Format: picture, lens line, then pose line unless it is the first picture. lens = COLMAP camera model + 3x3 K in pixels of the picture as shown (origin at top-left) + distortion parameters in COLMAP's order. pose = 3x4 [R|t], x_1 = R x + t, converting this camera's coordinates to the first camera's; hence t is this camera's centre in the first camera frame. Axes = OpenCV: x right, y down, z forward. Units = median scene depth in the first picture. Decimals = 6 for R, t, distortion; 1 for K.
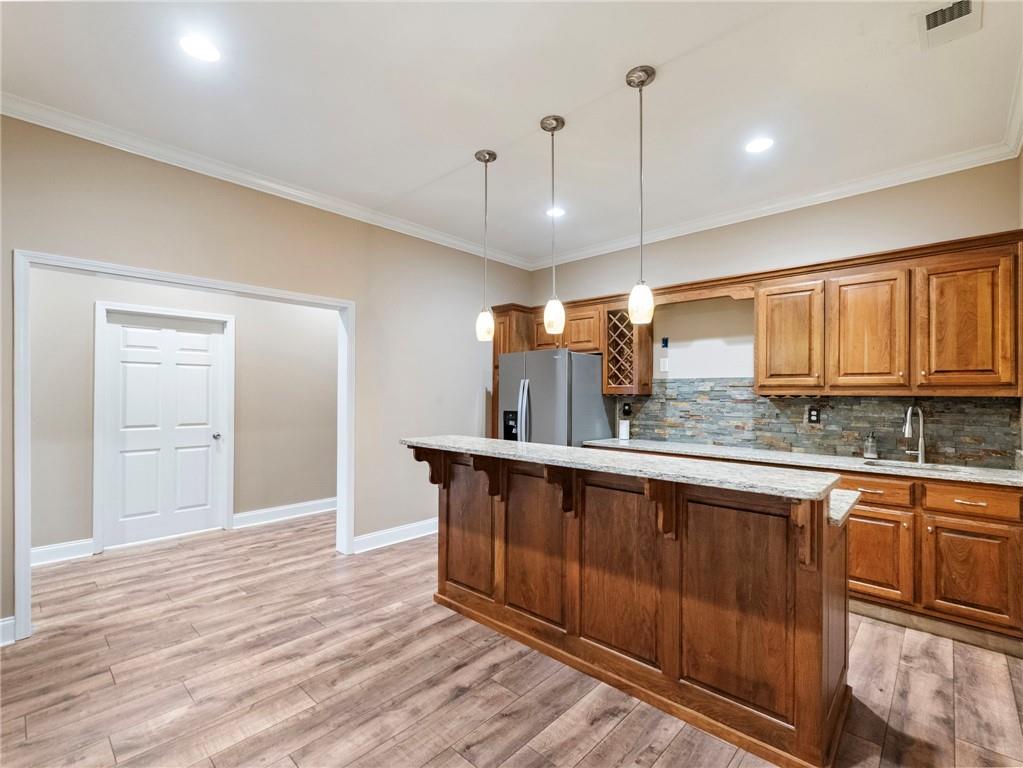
lens RADIAL K [[473.2, 0, 510.3], [0, 473.2, 387.2], [0, 0, 1]] dist [0.012554, -0.008250]
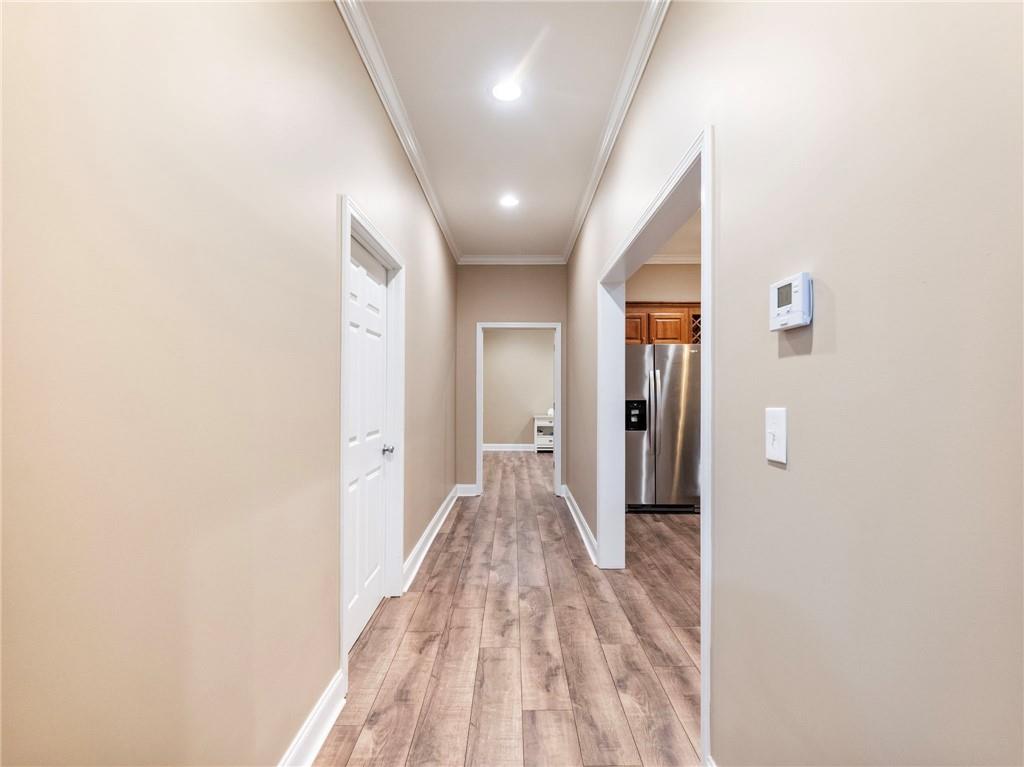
lens RADIAL K [[473.6, 0, 510.7], [0, 473.6, 386.7], [0, 0, 1]] dist [0.012554, -0.008250]
pose [[0.724728, 0.001550, 0.689033, -1.269878], [-0.002472, 0.999997, 0.000350, 0.028626], [-0.689031, -0.001956, 0.724730, 0.606381]]
